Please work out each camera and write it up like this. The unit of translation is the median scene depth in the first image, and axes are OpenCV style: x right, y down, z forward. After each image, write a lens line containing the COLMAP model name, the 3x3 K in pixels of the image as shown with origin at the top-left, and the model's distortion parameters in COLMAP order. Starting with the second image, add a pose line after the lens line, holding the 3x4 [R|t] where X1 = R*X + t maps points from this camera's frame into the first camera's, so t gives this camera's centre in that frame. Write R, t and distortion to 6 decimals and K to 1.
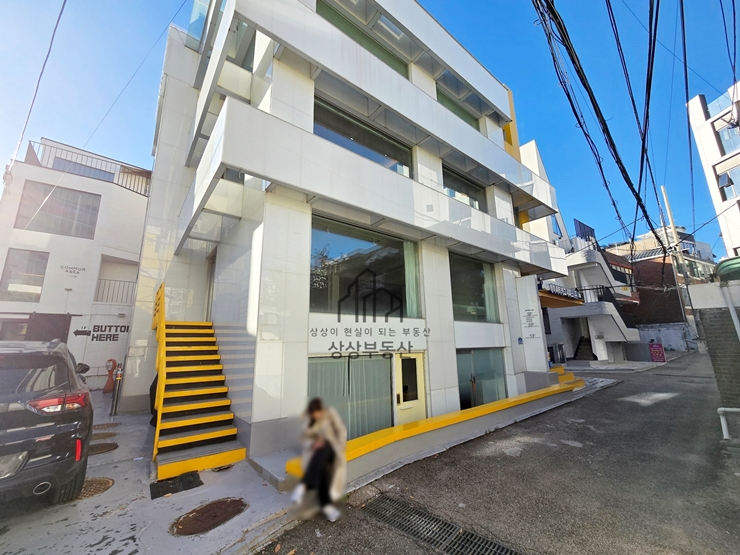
lens RADIAL K [[305.0, 0, 372.5], [0, 305.0, 278.5], [0, 0, 1]] dist [-0.001448, 0.000032]
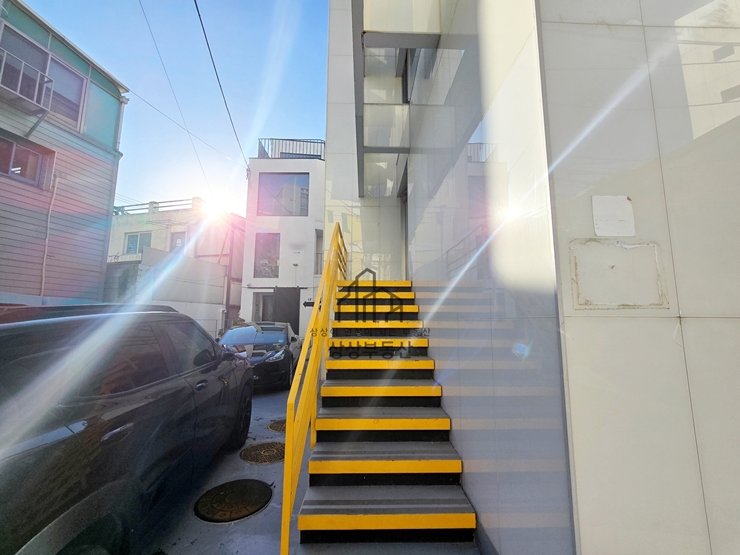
lens RADIAL K [[305.0, 0, 372.5], [0, 305.0, 278.5], [0, 0, 1]] dist [-0.001448, 0.000032]
pose [[0.803476, -0.056574, -0.592642, -0.139475], [0.104894, 0.993354, 0.047384, 0.063241], [0.586023, -0.100236, 0.804071, 0.287750]]
